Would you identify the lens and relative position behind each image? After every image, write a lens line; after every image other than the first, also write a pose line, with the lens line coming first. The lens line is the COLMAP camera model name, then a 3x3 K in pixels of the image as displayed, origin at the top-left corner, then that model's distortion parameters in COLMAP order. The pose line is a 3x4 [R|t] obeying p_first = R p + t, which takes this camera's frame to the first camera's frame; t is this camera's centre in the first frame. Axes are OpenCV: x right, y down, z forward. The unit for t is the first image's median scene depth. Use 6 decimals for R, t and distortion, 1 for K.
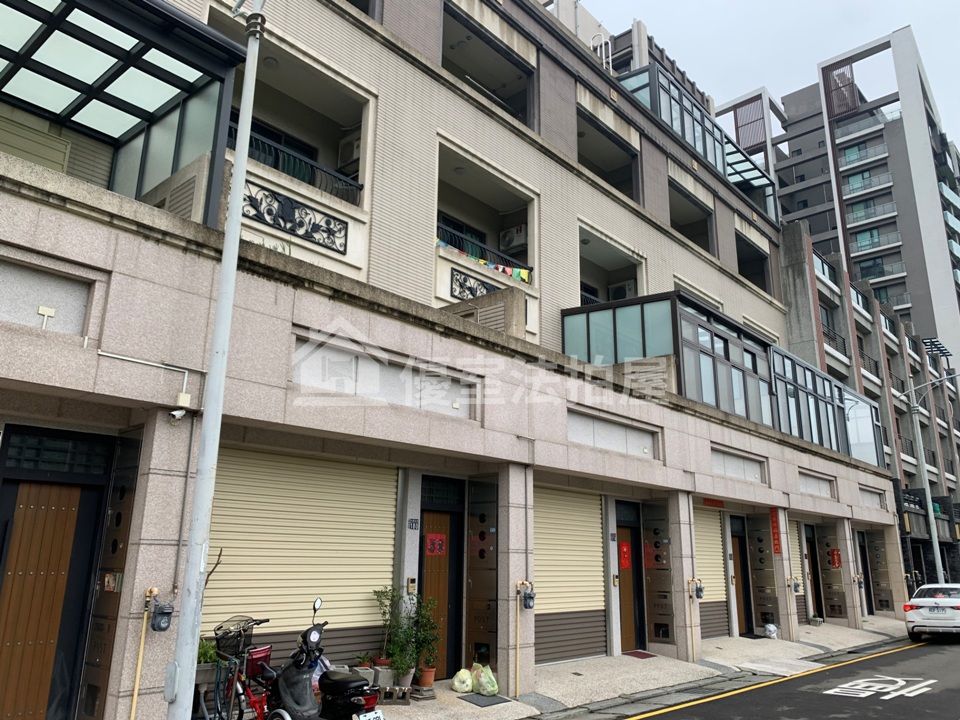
lens RADIAL K [[740.9, 0, 480.0], [0, 740.9, 360.0], [0, 0, 1]] dist [0.120175, -0.325110]
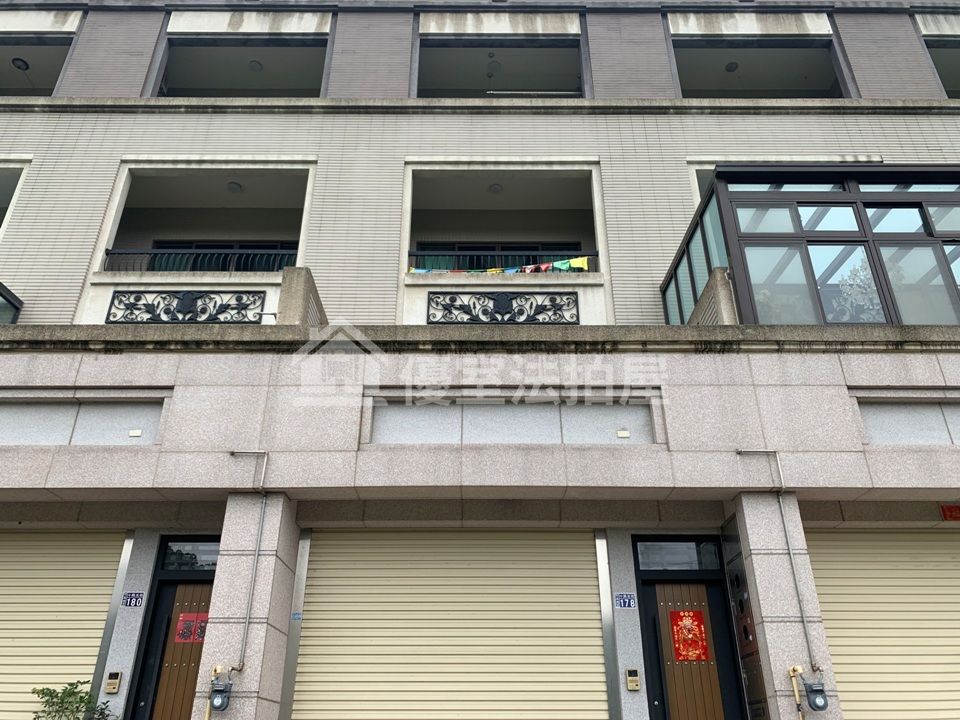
lens RADIAL K [[742.2, 0, 480.0], [0, 742.2, 360.0], [0, 0, 1]] dist [0.013113, -0.005185]
pose [[0.661443, -0.363775, -0.655866, 0.559963], [0.200389, 0.928421, -0.312855, 0.231685], [0.722729, 0.075507, 0.686994, 0.554312]]
